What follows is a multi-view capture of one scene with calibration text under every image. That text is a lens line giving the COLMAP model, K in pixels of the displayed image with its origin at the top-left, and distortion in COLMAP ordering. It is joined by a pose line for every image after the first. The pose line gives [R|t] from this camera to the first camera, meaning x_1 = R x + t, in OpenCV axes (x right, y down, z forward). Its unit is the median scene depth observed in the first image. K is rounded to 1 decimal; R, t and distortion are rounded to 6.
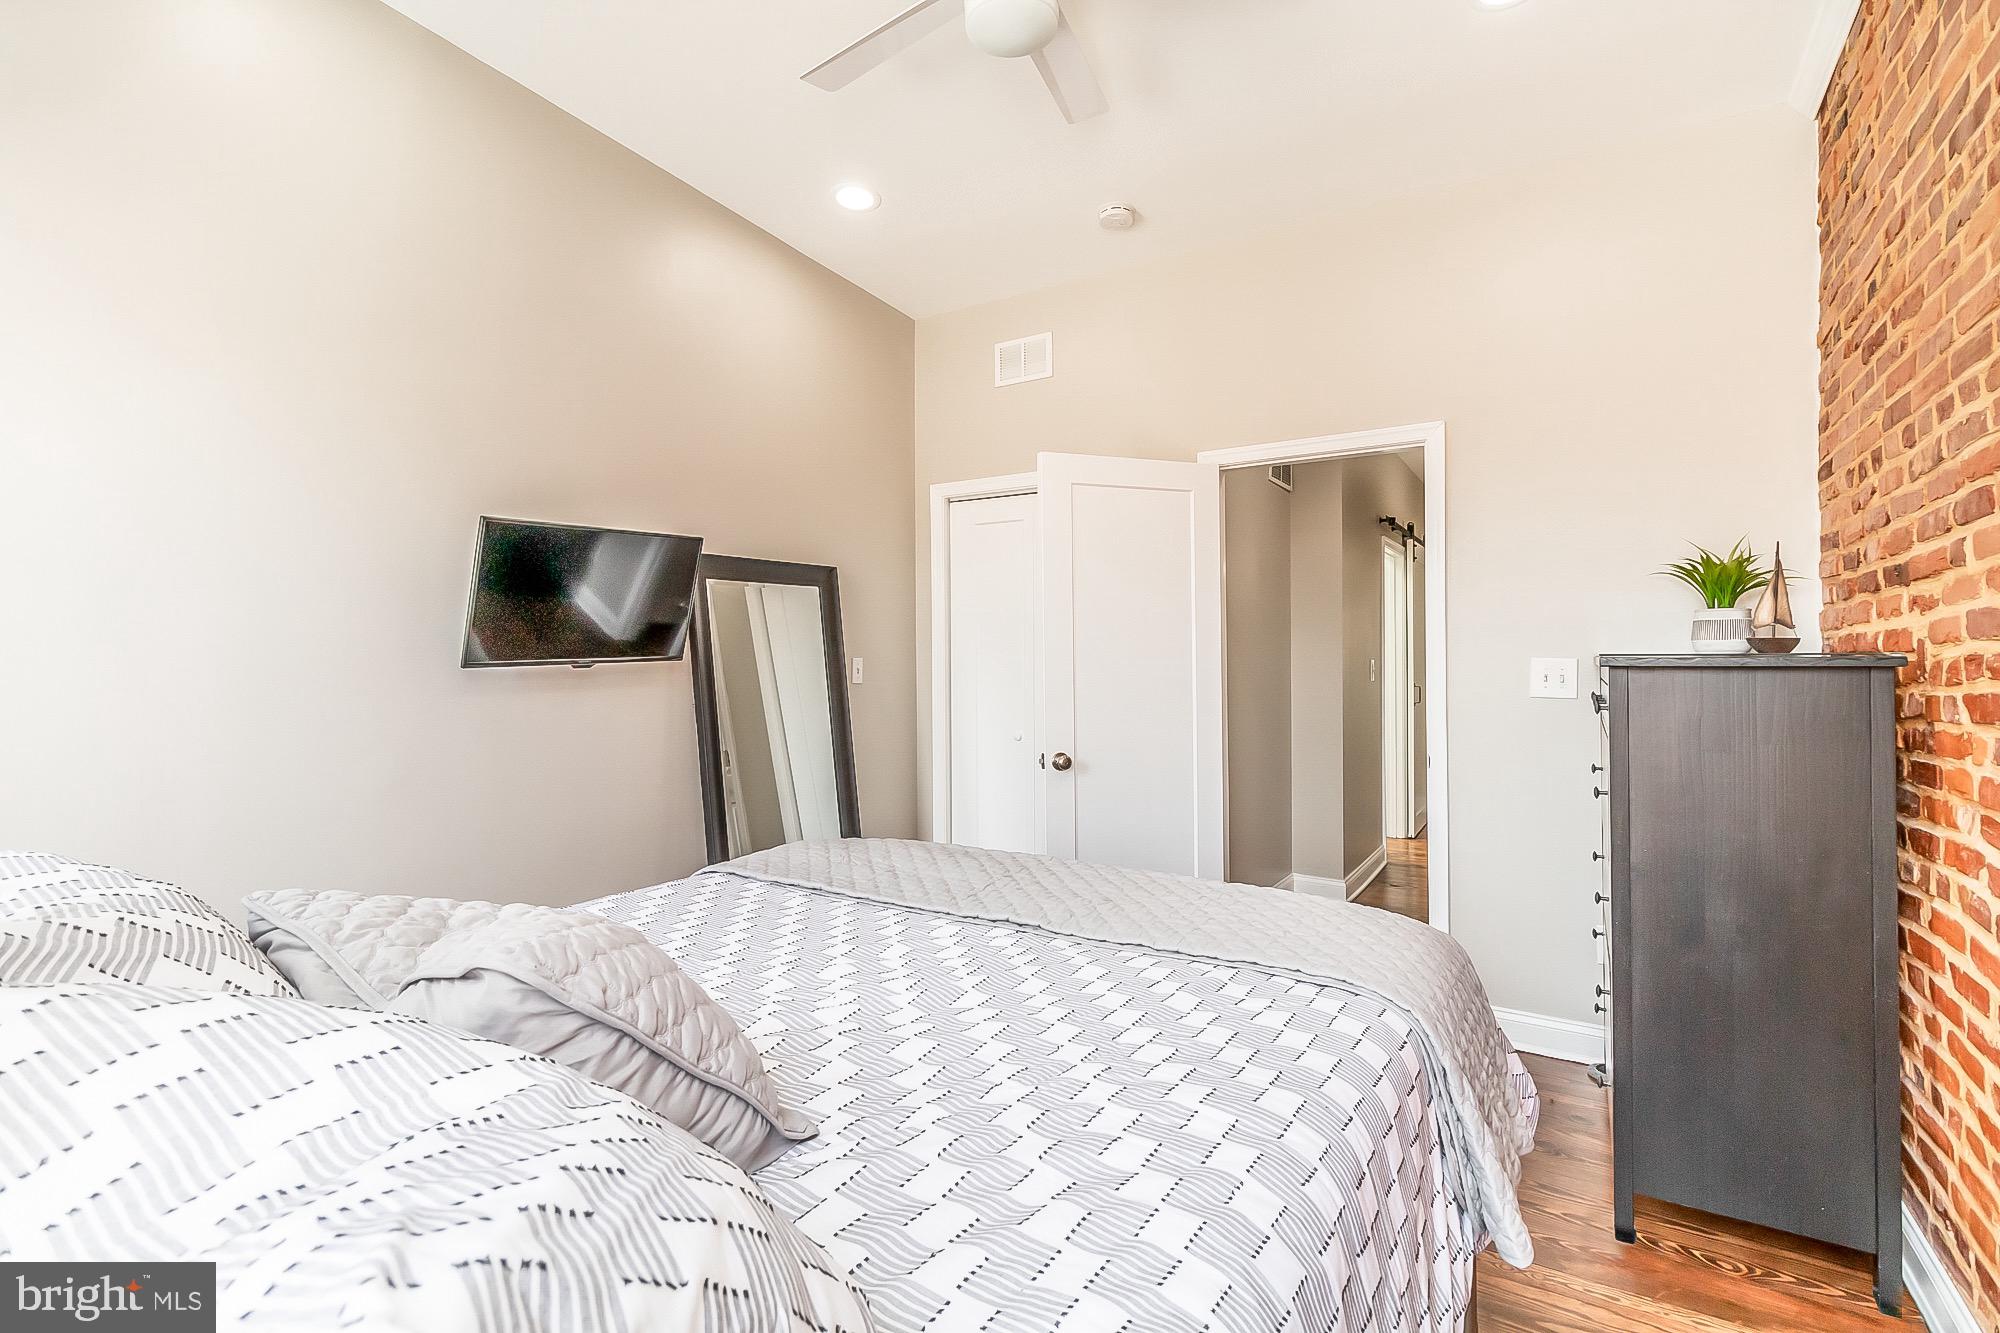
lens RADIAL K [[930.9, 0, 1005.5], [0, 930.9, 657.4], [0, 0, 1]] dist [-0.000397, 0.000034]
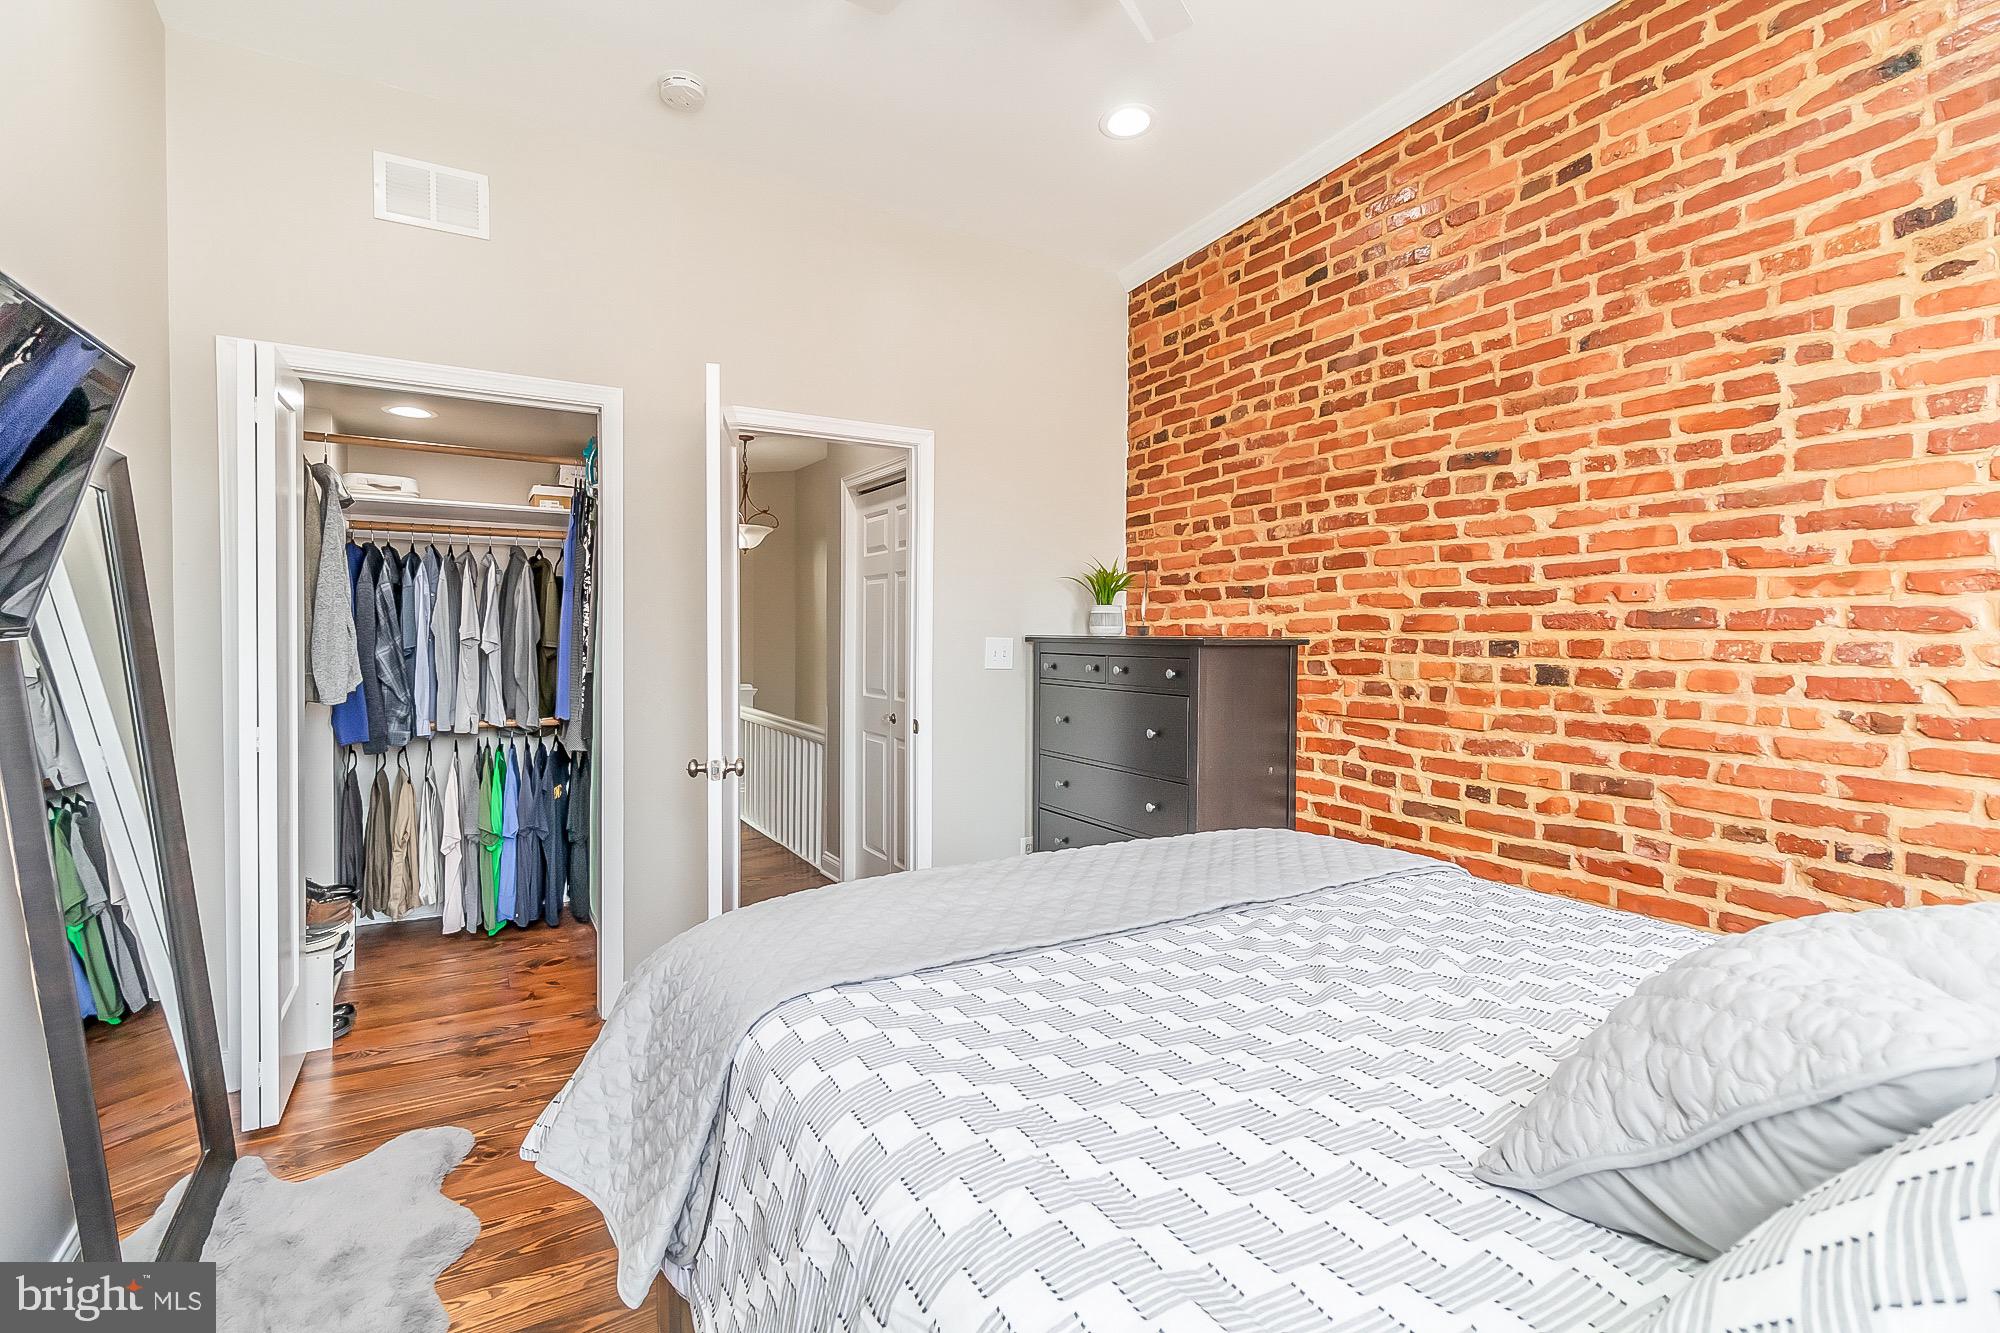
lens RADIAL K [[930.9, 0, 1005.5], [0, 930.9, 657.4], [0, 0, 1]] dist [-0.000397, 0.000034]
pose [[0.442993, -0.017671, 0.896351, -0.627050], [-0.004812, 0.999744, 0.022087, -0.002014], [-0.896512, -0.014097, 0.442794, 0.492358]]
